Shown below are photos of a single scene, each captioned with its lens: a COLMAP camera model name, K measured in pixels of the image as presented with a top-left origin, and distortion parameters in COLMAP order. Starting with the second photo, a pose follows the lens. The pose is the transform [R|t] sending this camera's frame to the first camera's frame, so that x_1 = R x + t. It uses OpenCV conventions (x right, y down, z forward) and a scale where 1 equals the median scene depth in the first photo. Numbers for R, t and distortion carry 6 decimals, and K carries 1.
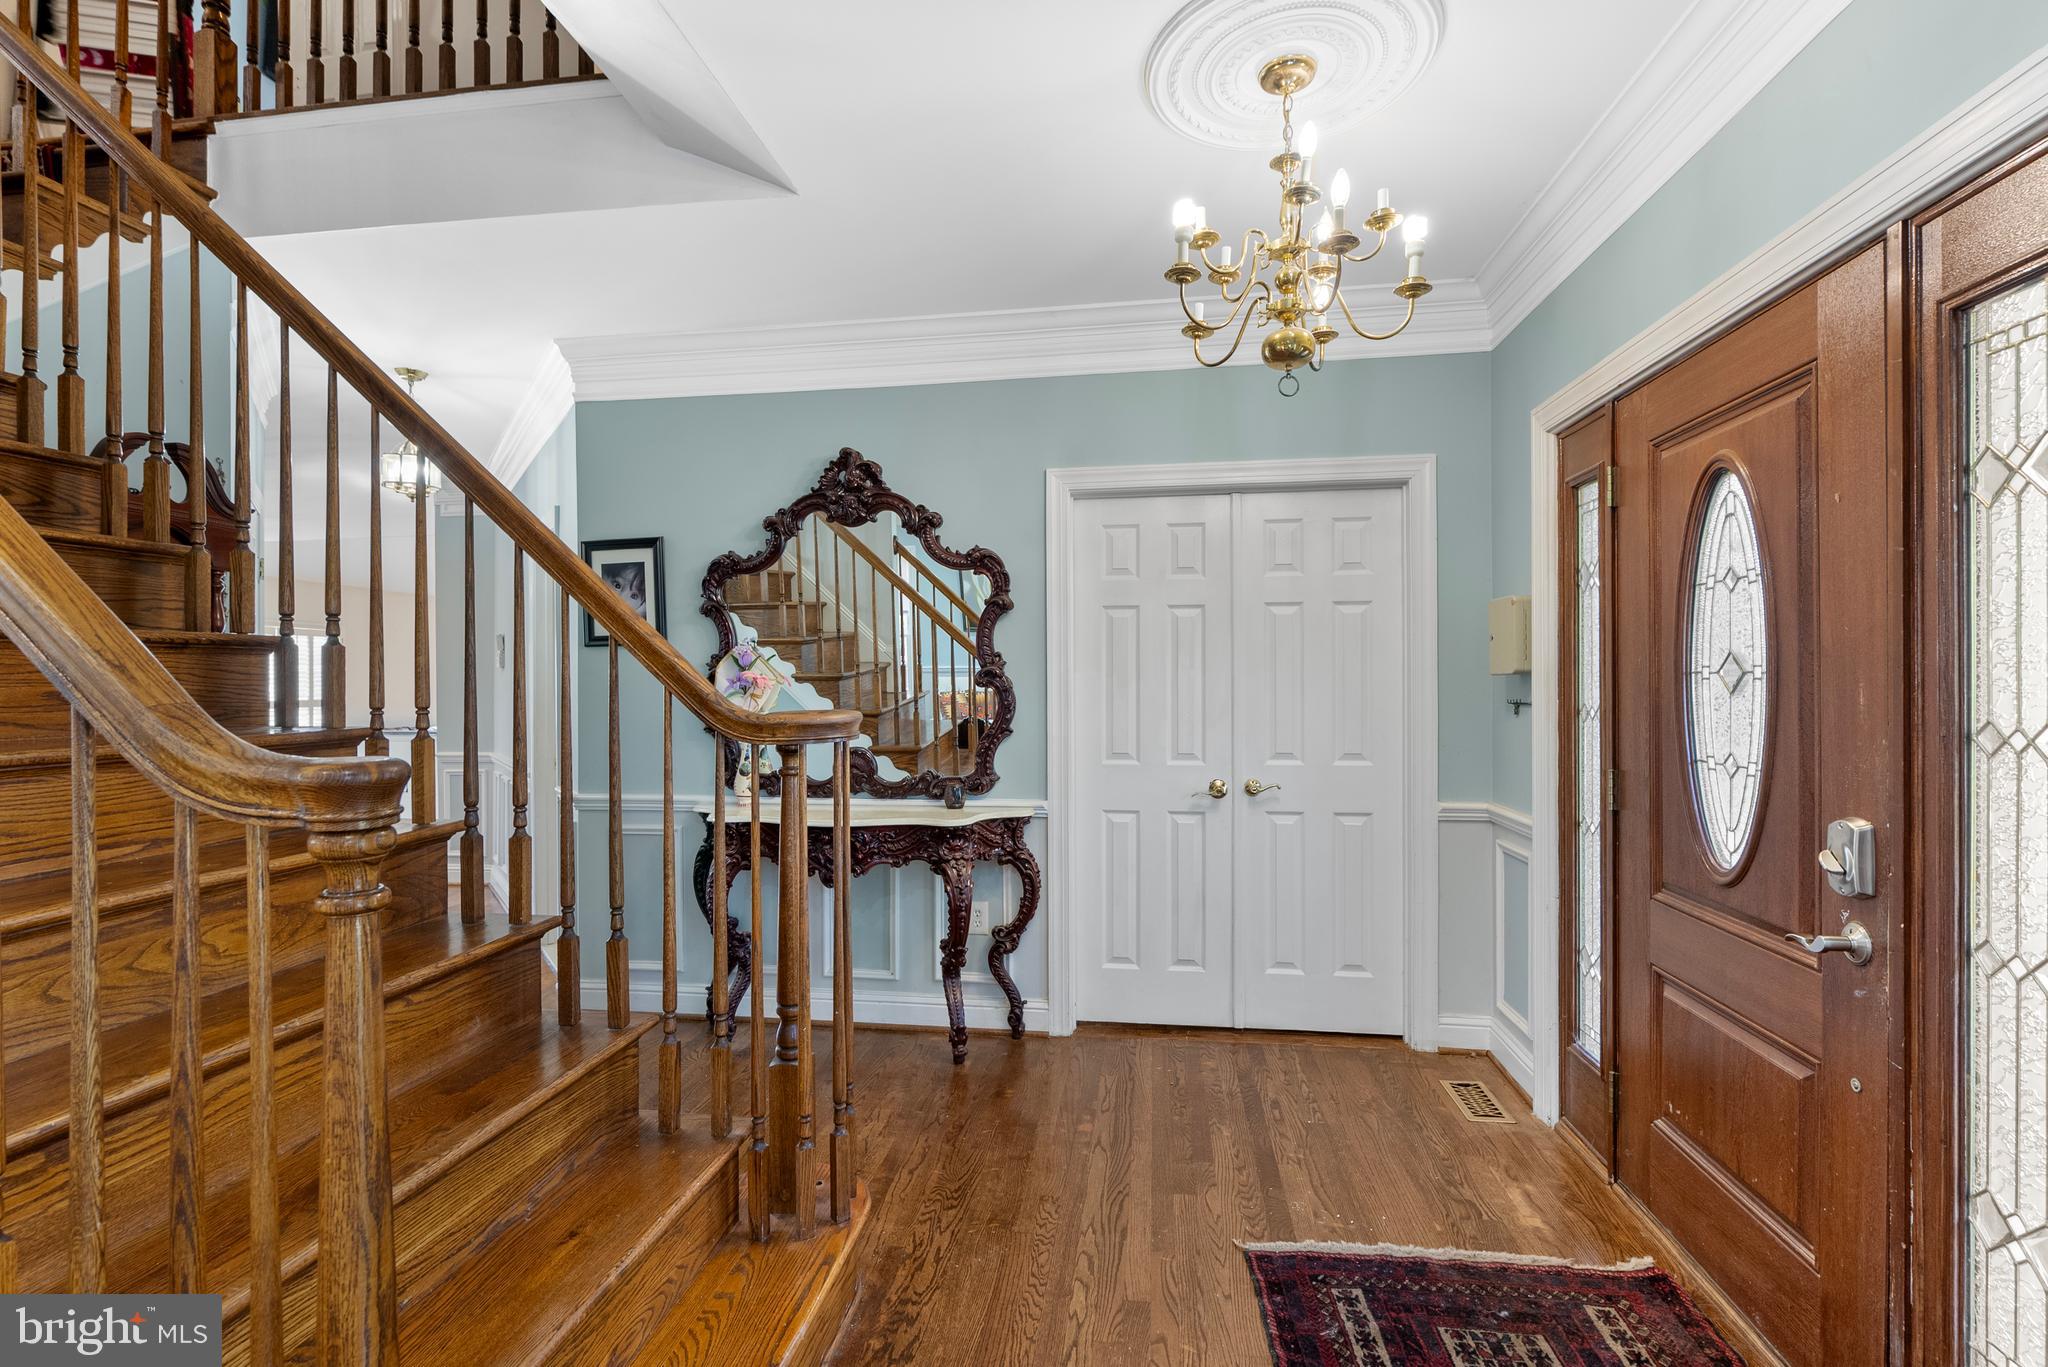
lens RADIAL K [[935.6, 0, 1036.0], [0, 935.6, 686.8], [0, 0, 1]] dist [-0.009959, 0.004625]
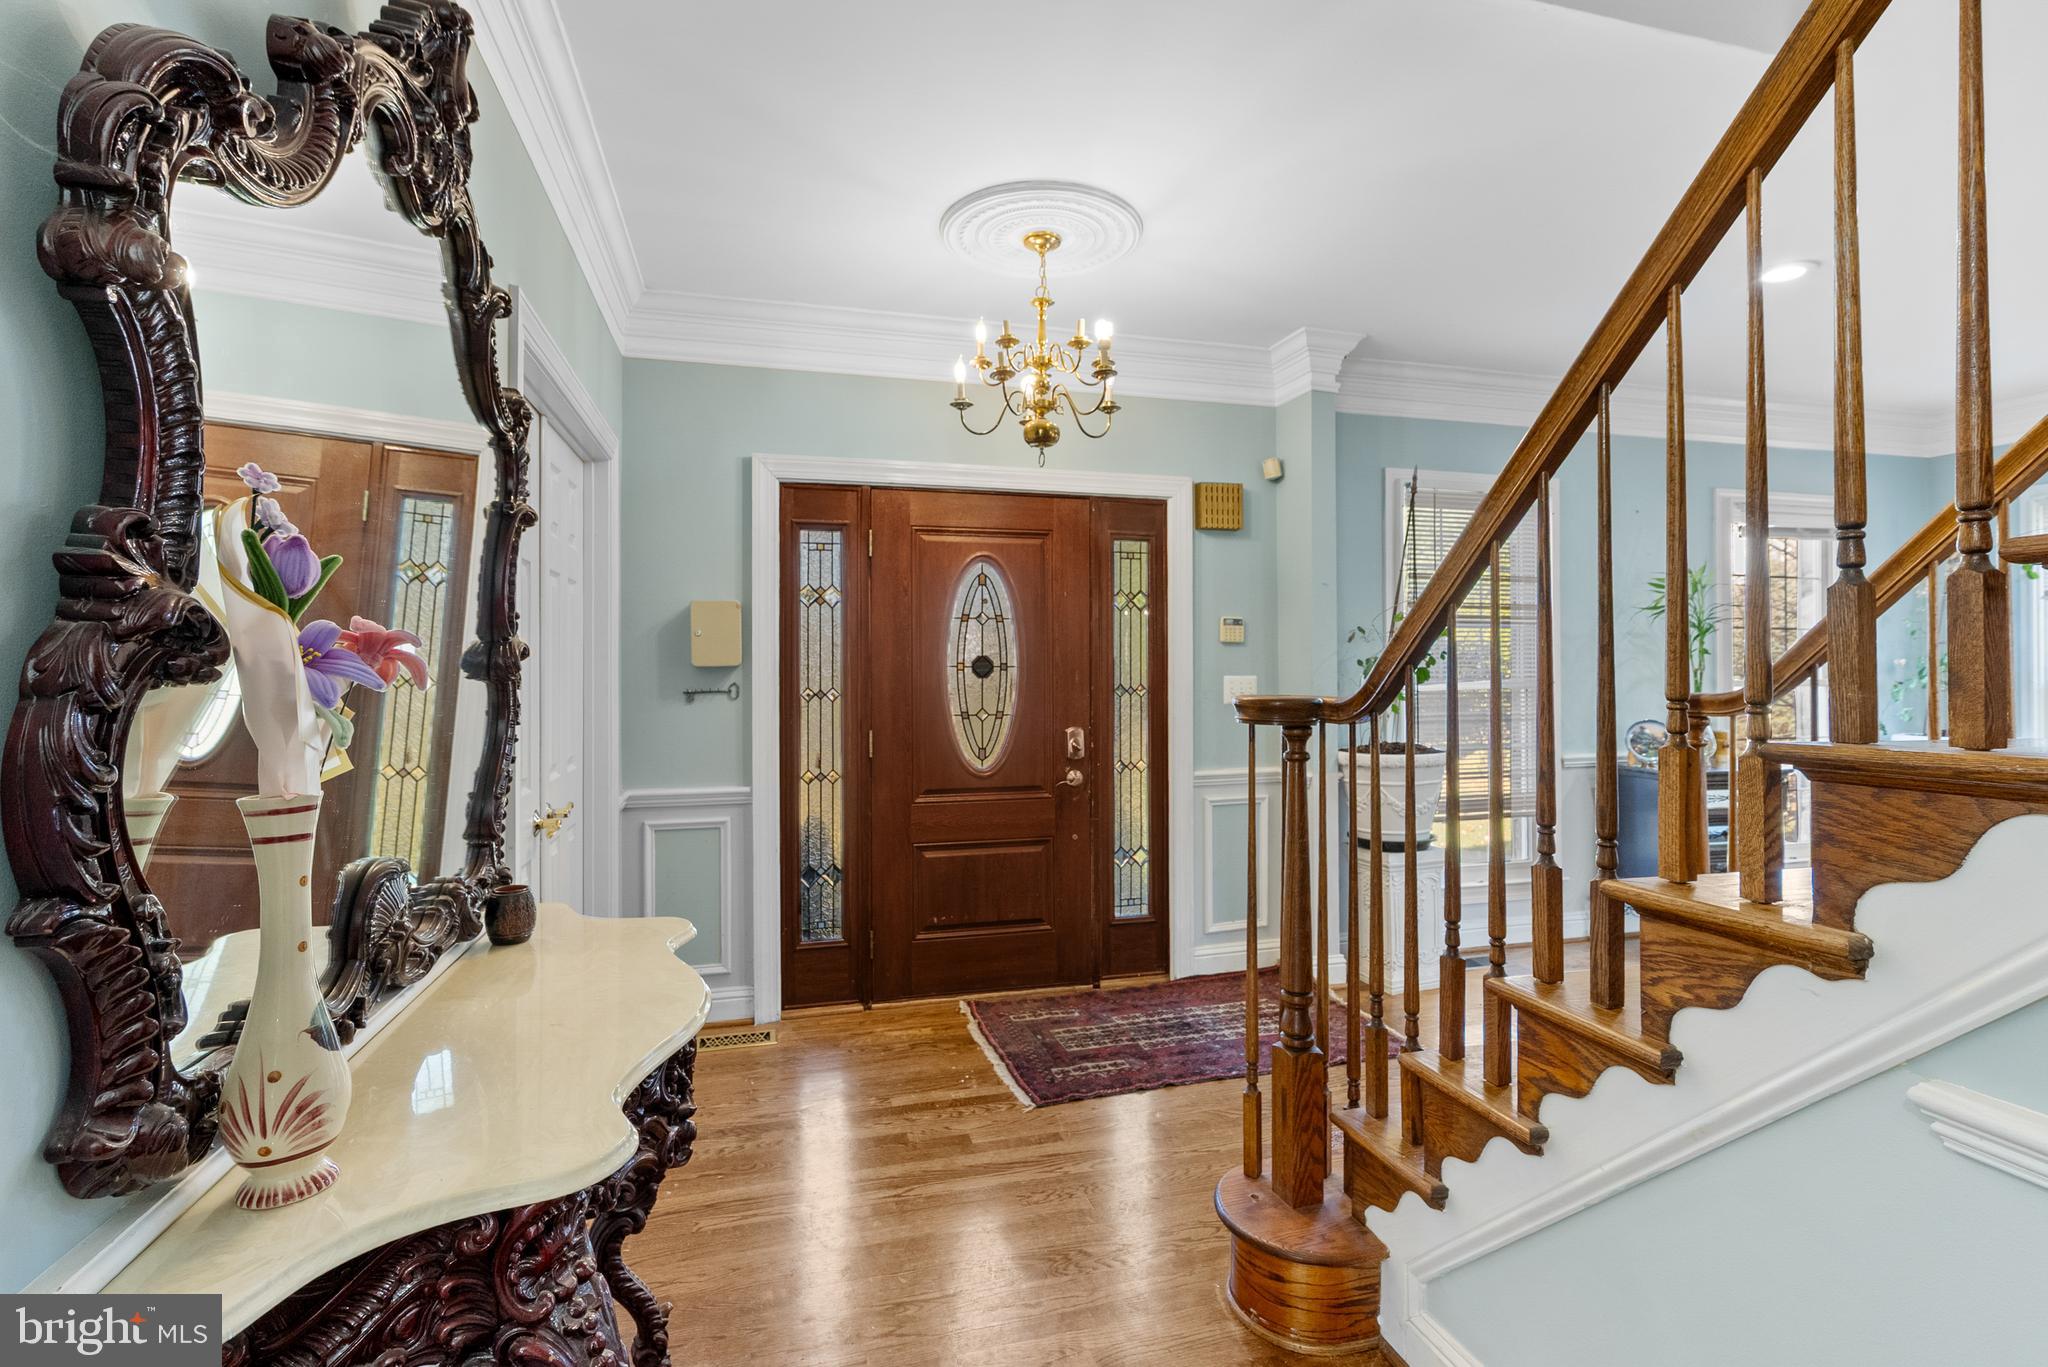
lens RADIAL K [[935.6, 0, 1037.4], [0, 935.6, 673.2], [0, 0, 1]] dist [-0.009959, 0.004625]
pose [[-0.396024, 0.005758, 0.918222, -0.888441], [0.003923, 0.999982, -0.004578, 0.009645], [-0.918232, 0.001789, -0.396040, 1.385904]]
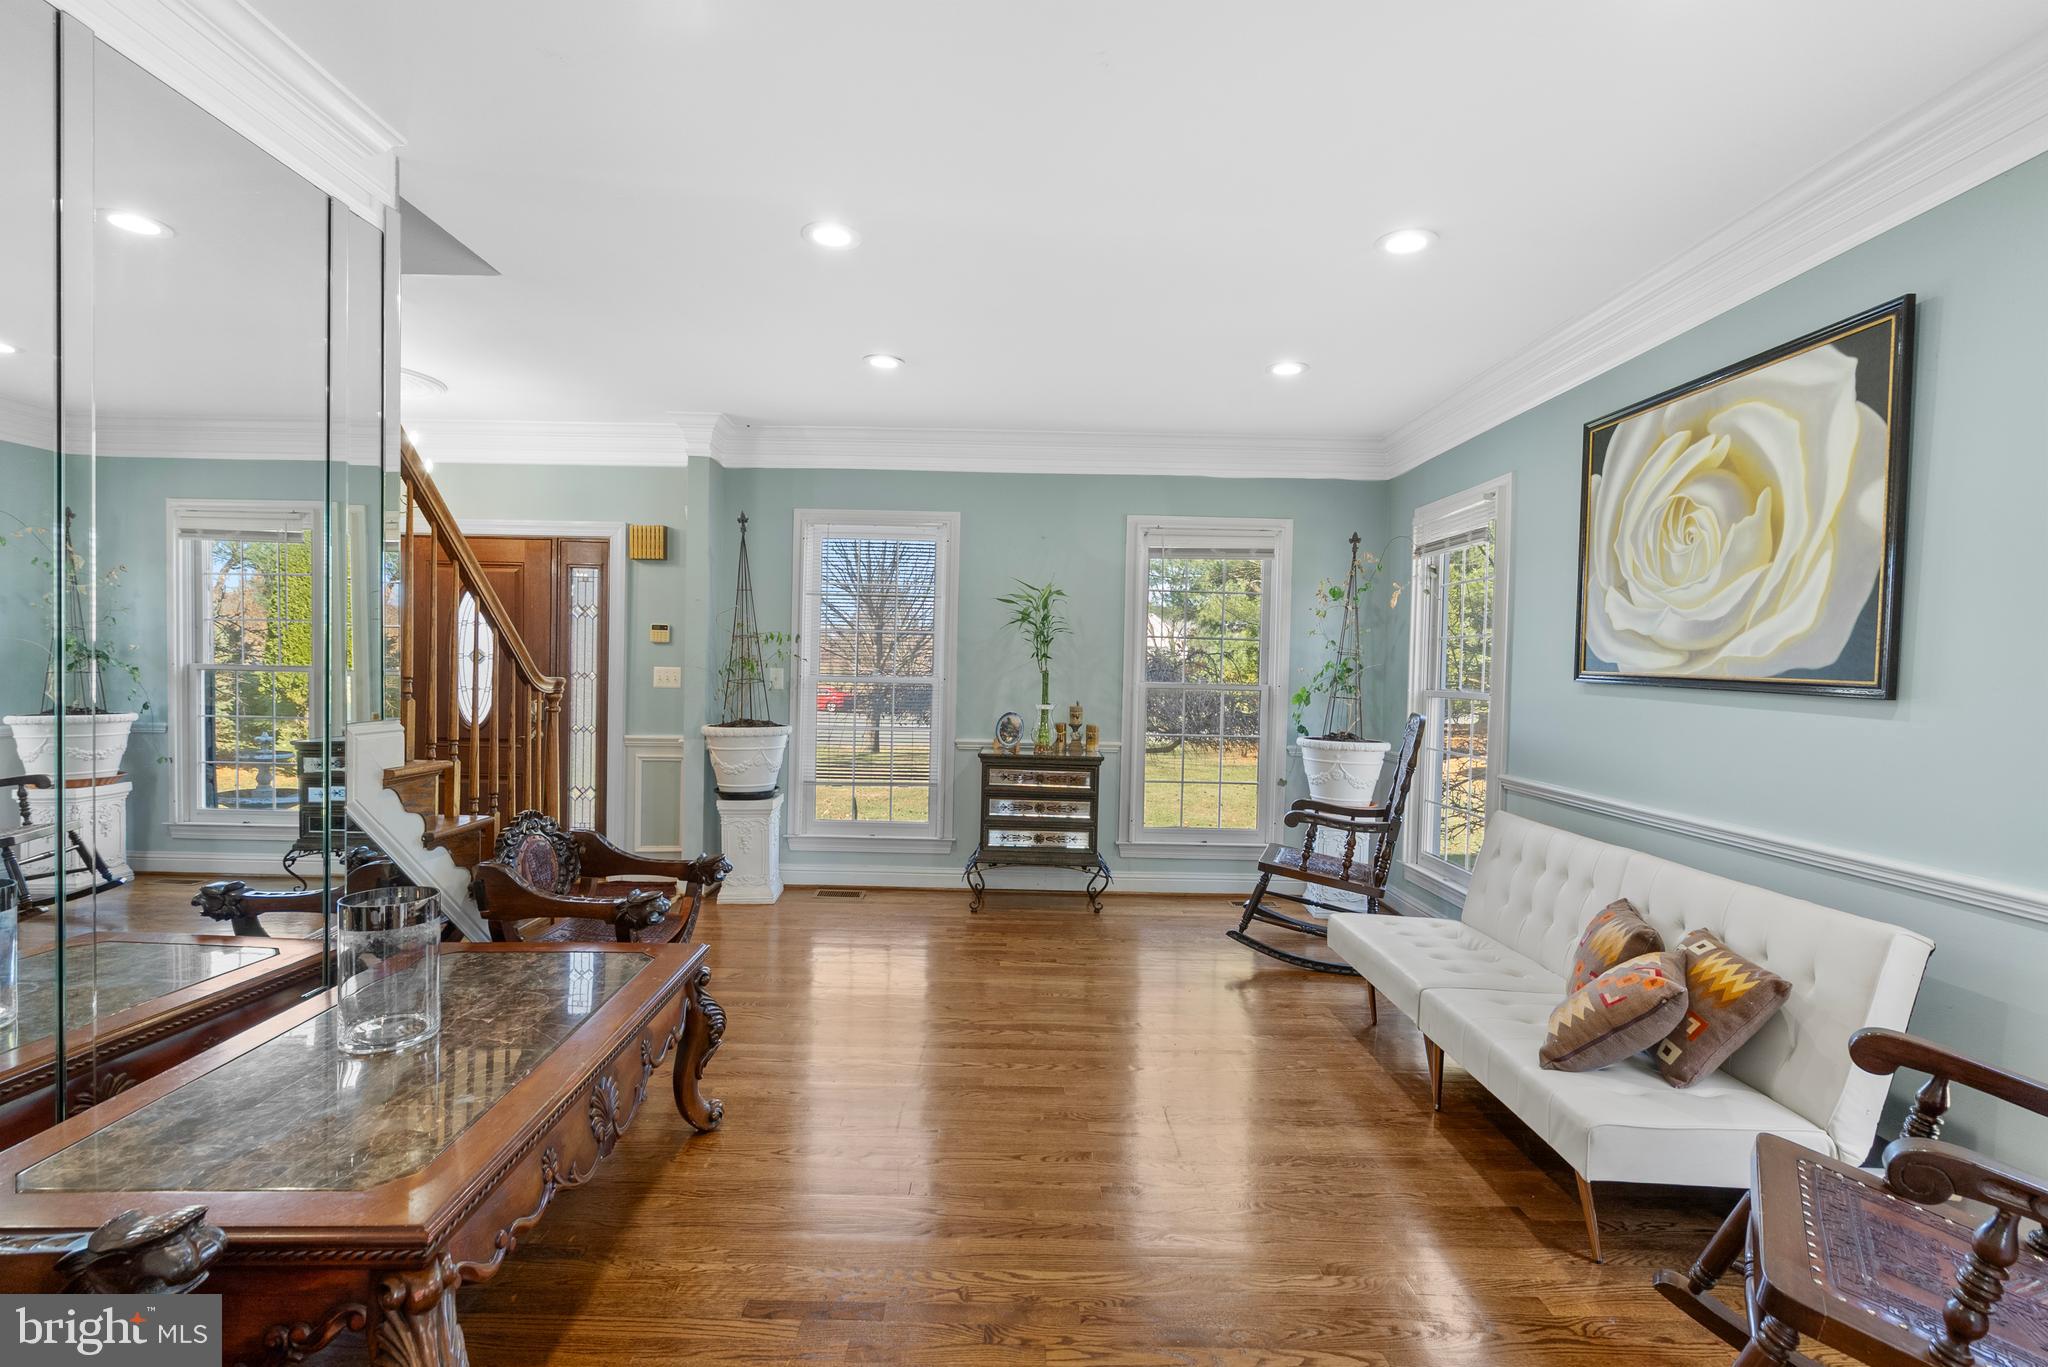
lens RADIAL K [[935.6, 0, 1019.1], [0, 935.6, 692.2], [0, 0, 1]] dist [-0.009959, 0.004625]
pose [[-0.140500, -0.026624, 0.989723, -1.926122], [-0.028078, 0.999343, 0.022897, -0.008185], [-0.989682, -0.024573, -0.141155, -0.233781]]
